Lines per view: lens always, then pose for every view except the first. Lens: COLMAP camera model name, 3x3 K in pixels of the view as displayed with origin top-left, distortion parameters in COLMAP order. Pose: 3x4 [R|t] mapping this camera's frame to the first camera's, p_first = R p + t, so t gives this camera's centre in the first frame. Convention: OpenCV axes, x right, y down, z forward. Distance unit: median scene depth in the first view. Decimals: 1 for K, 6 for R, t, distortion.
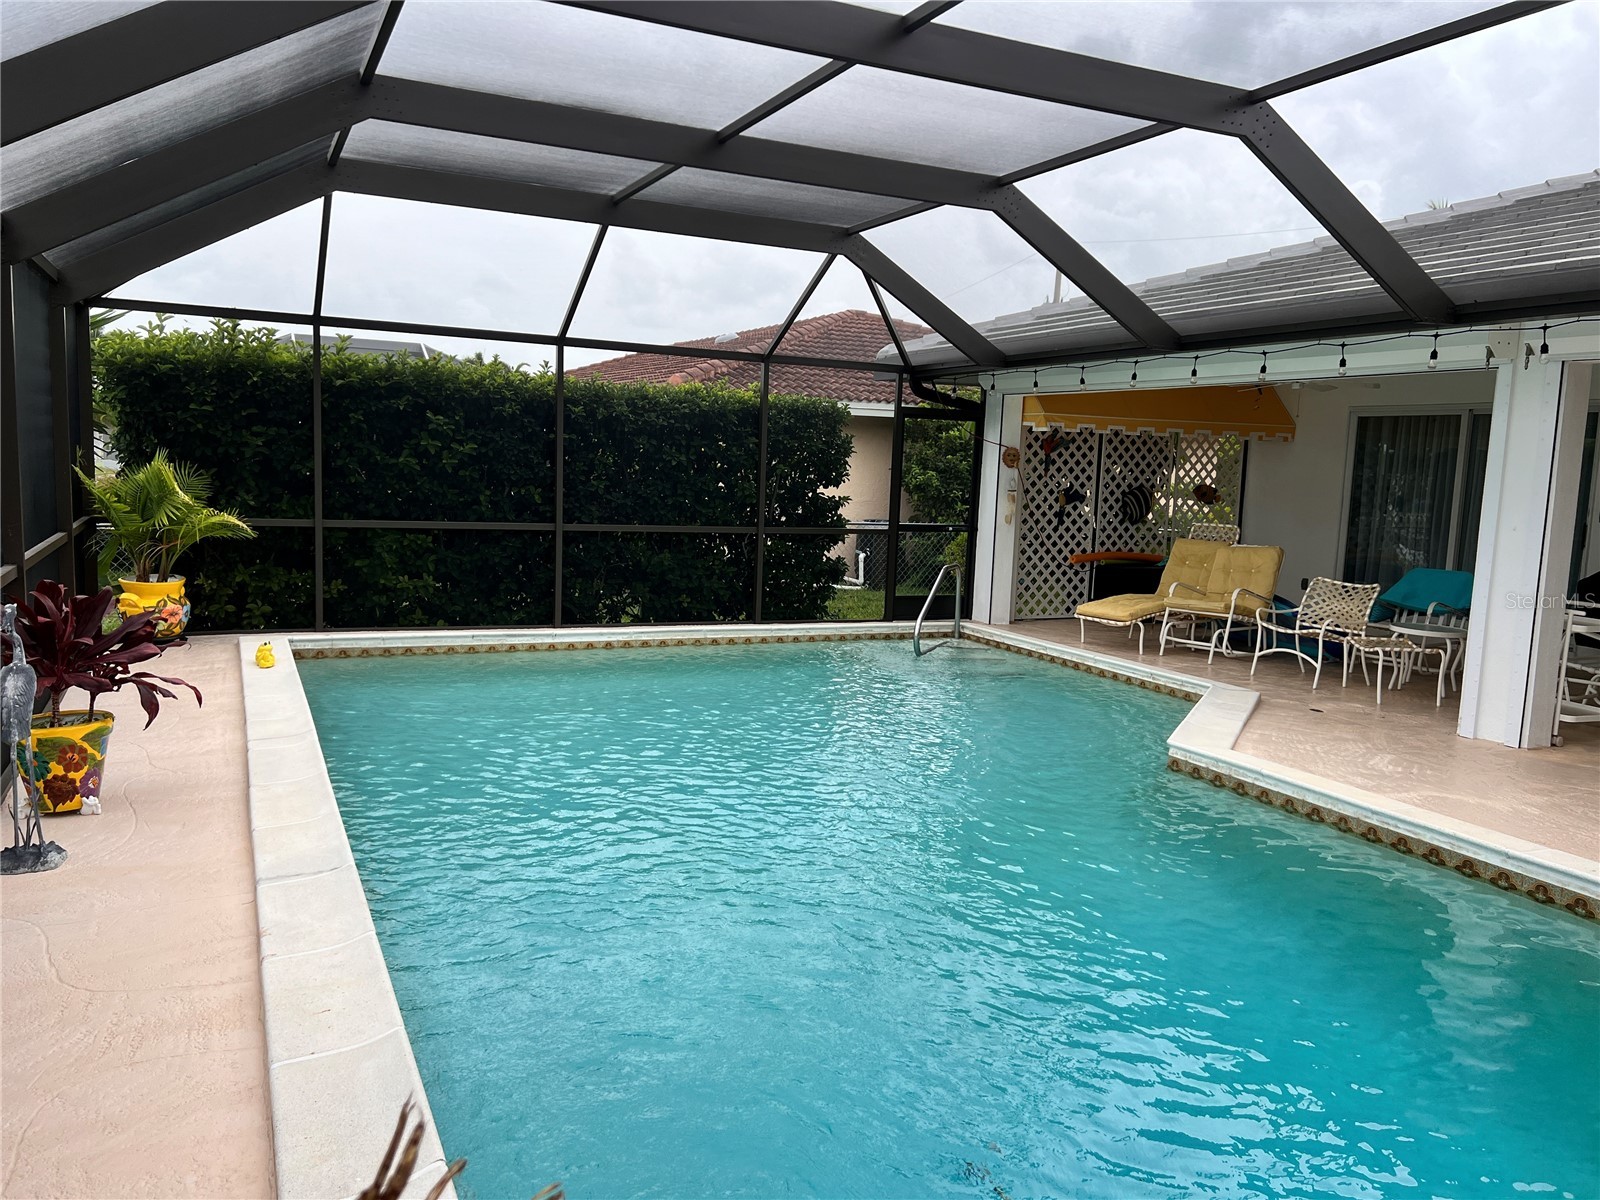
lens RADIAL K [[1209.9, 0, 808.4], [0, 1209.9, 599.4], [0, 0, 1]] dist [0.079648, -0.087477]
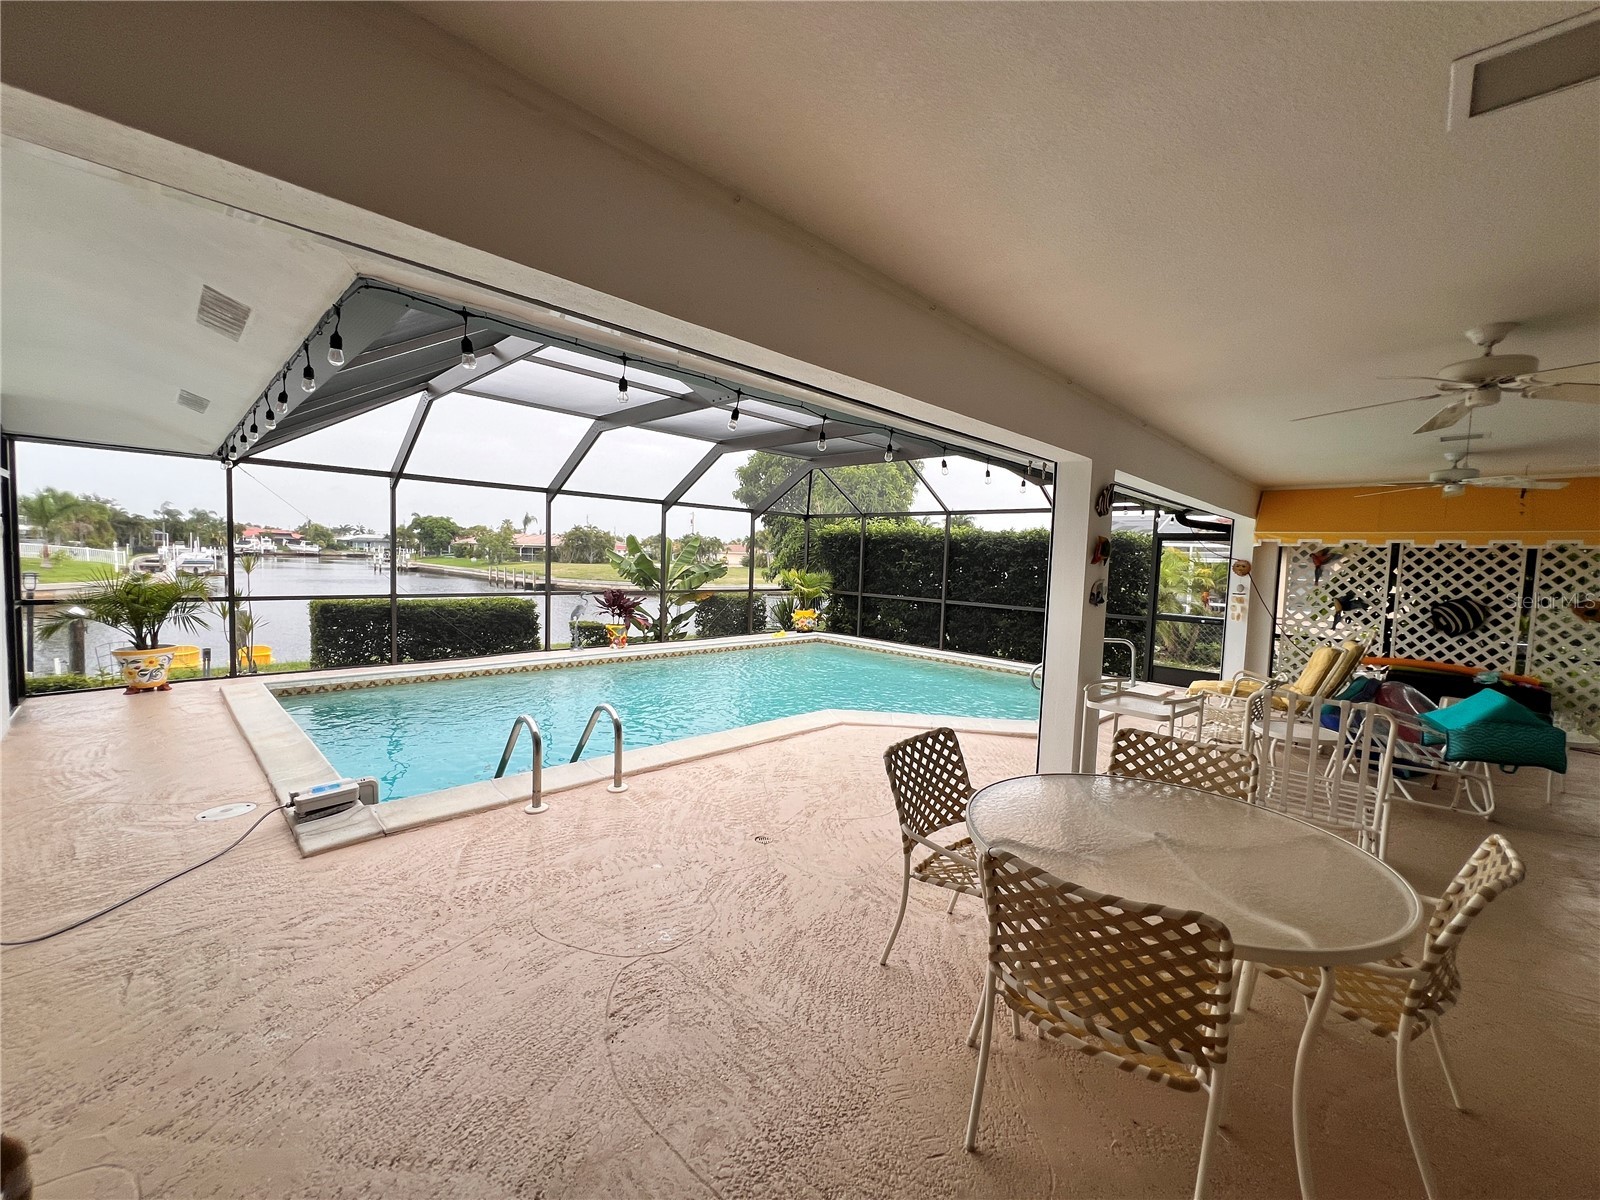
lens RADIAL K [[637.8, 0, 795.7], [0, 637.8, 598.3], [0, 0, 1]] dist [-0.001470, -0.000022]
pose [[0.335910, 0.034397, -0.941266, 0.587473], [-0.131553, 0.991251, -0.010724, -0.015982], [0.932662, 0.127428, 0.337496, 0.319617]]
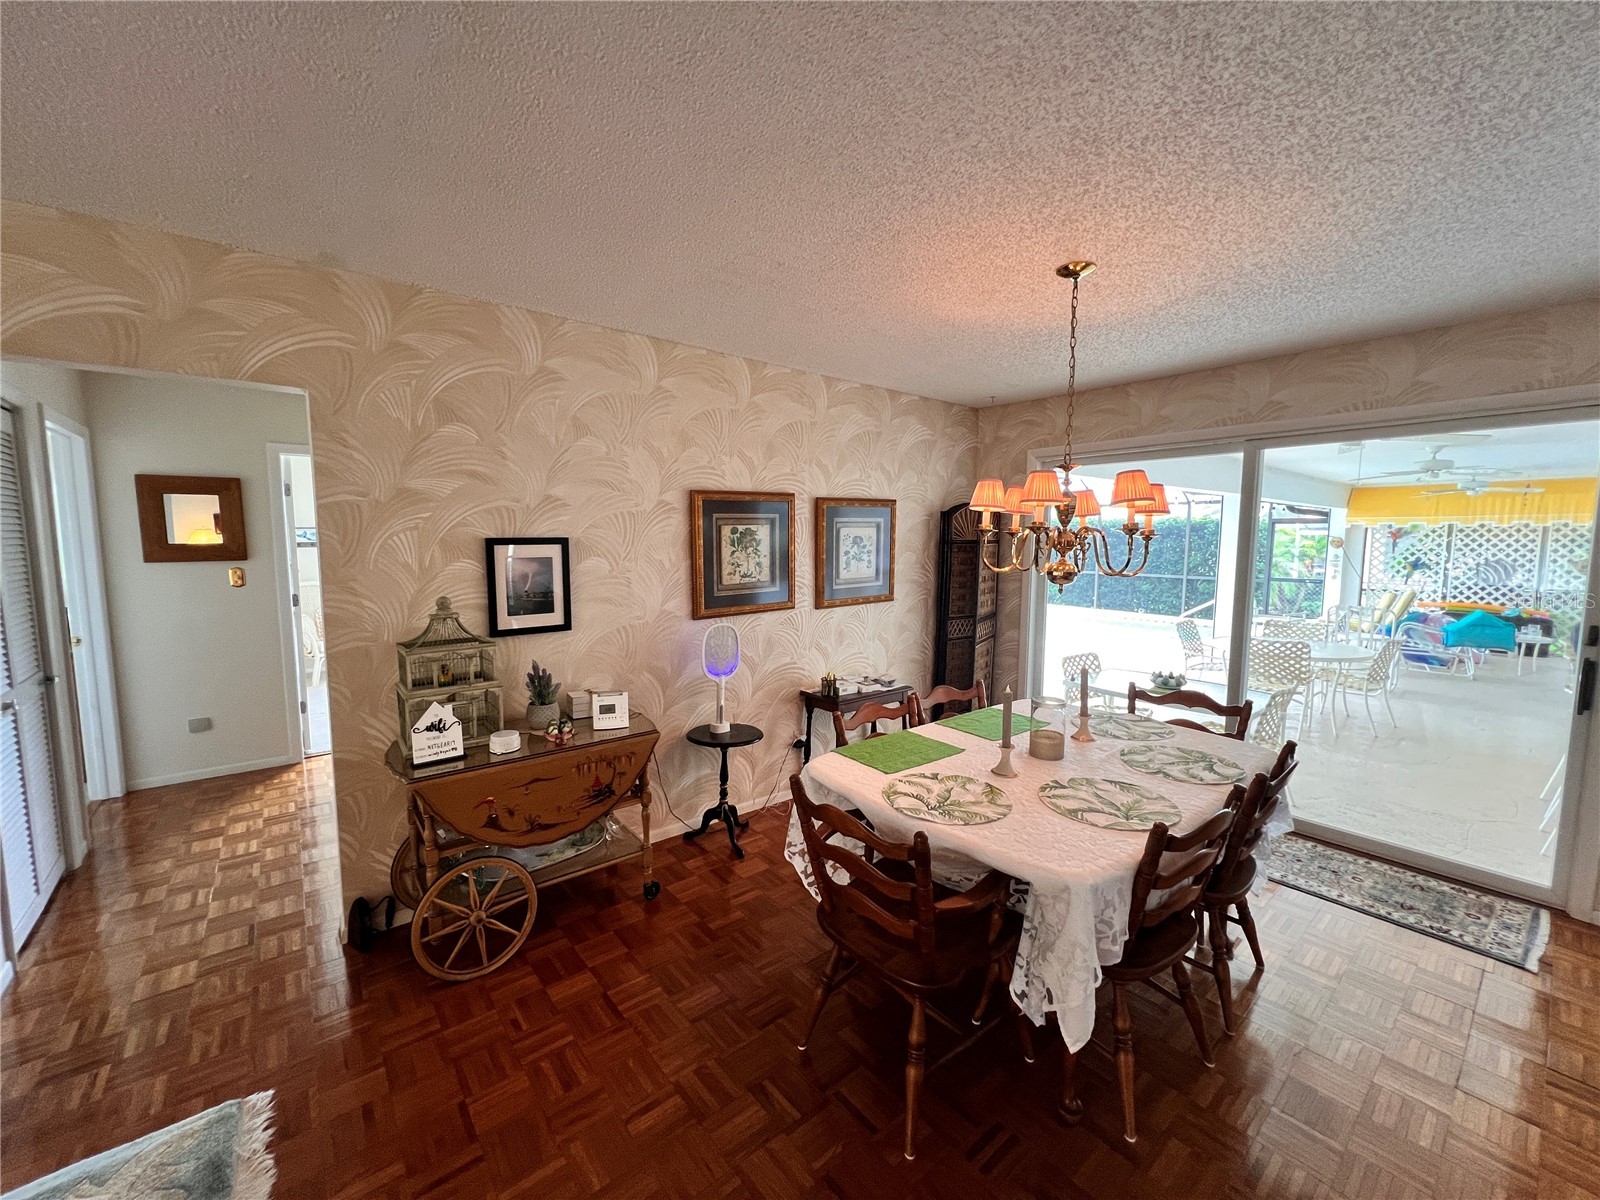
lens RADIAL K [[644.0, 0, 780.2], [0, 644.0, 601.9], [0, 0, 1]] dist [-0.001524, -0.000276]
pose [[0.221732, 0.061514, -0.973165, 0.848973], [-0.108176, 0.993400, 0.038146, 0.021637], [0.969089, 0.096815, 0.226923, -0.010378]]
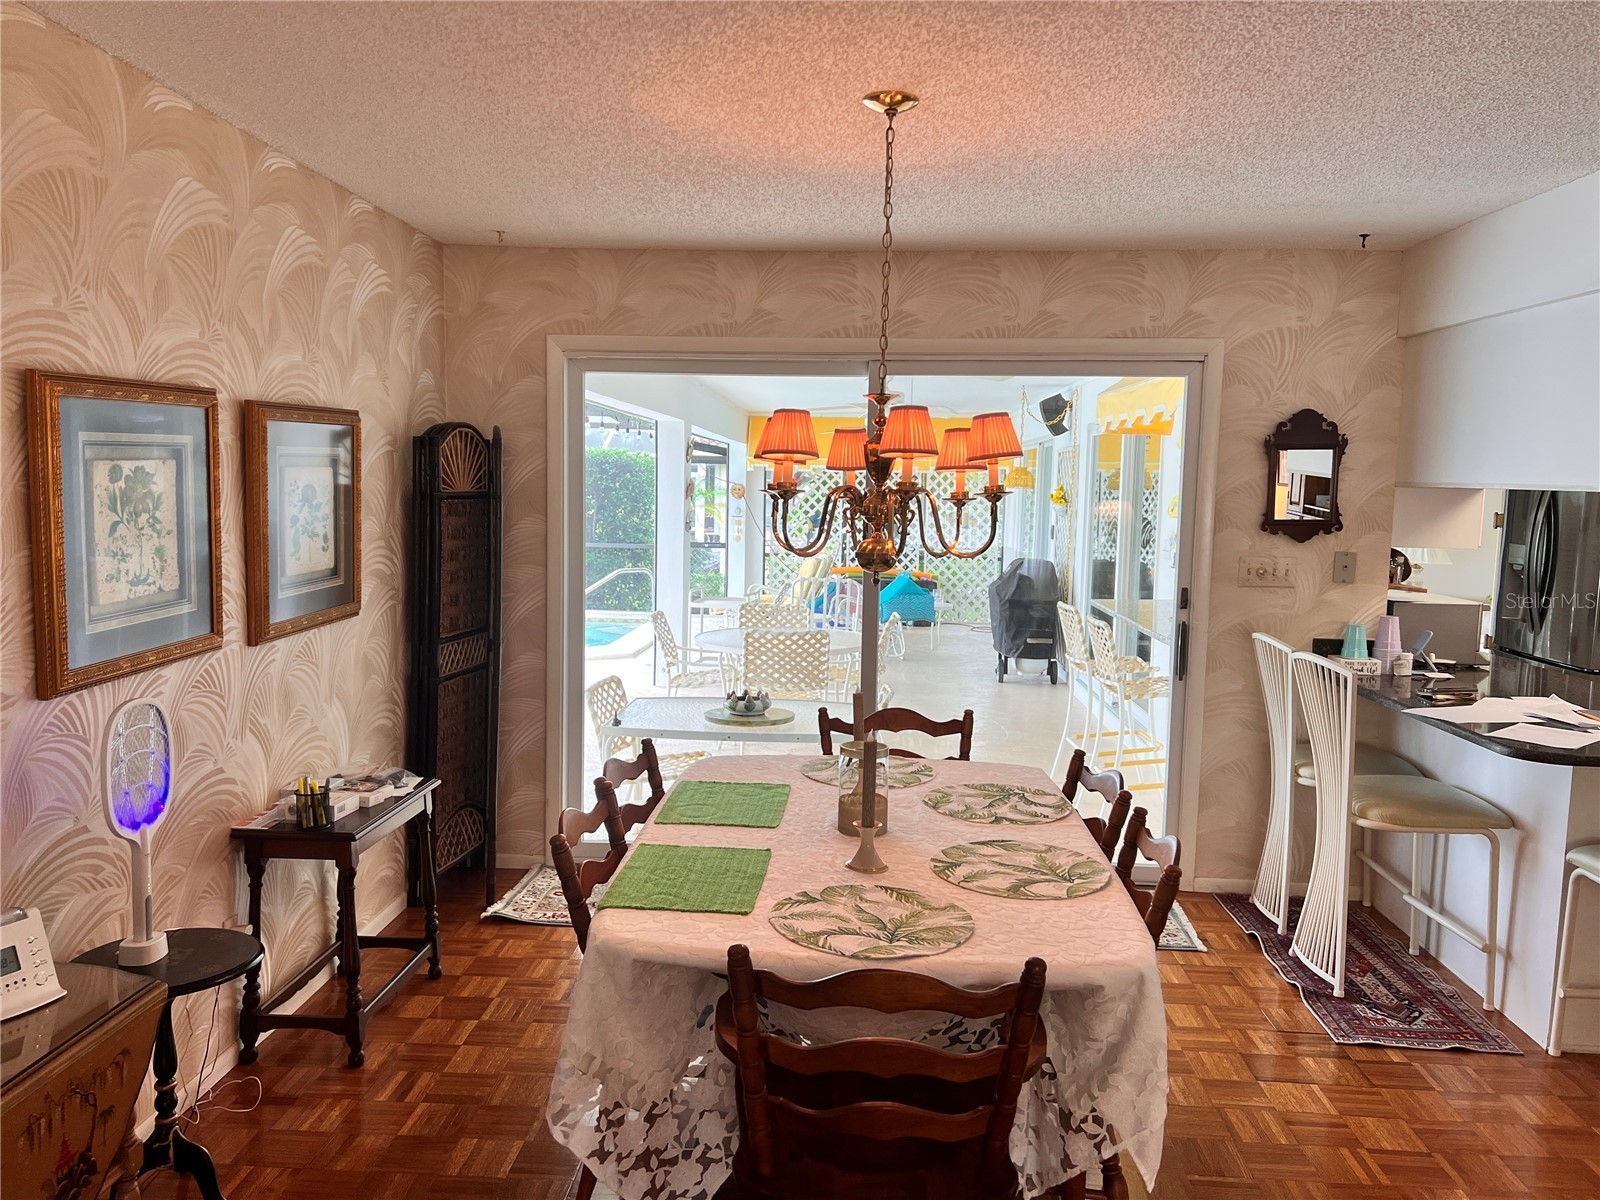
lens RADIAL K [[1210.3, 0, 794.5], [0, 1210.3, 618.9], [0, 0, 1]] dist [0.099903, -0.135485]
pose [[0.876588, 0.031888, -0.480184, 0.785107], [-0.040955, 0.999126, -0.008415, 0.026590], [0.479496, 0.027043, 0.877127, -0.102522]]
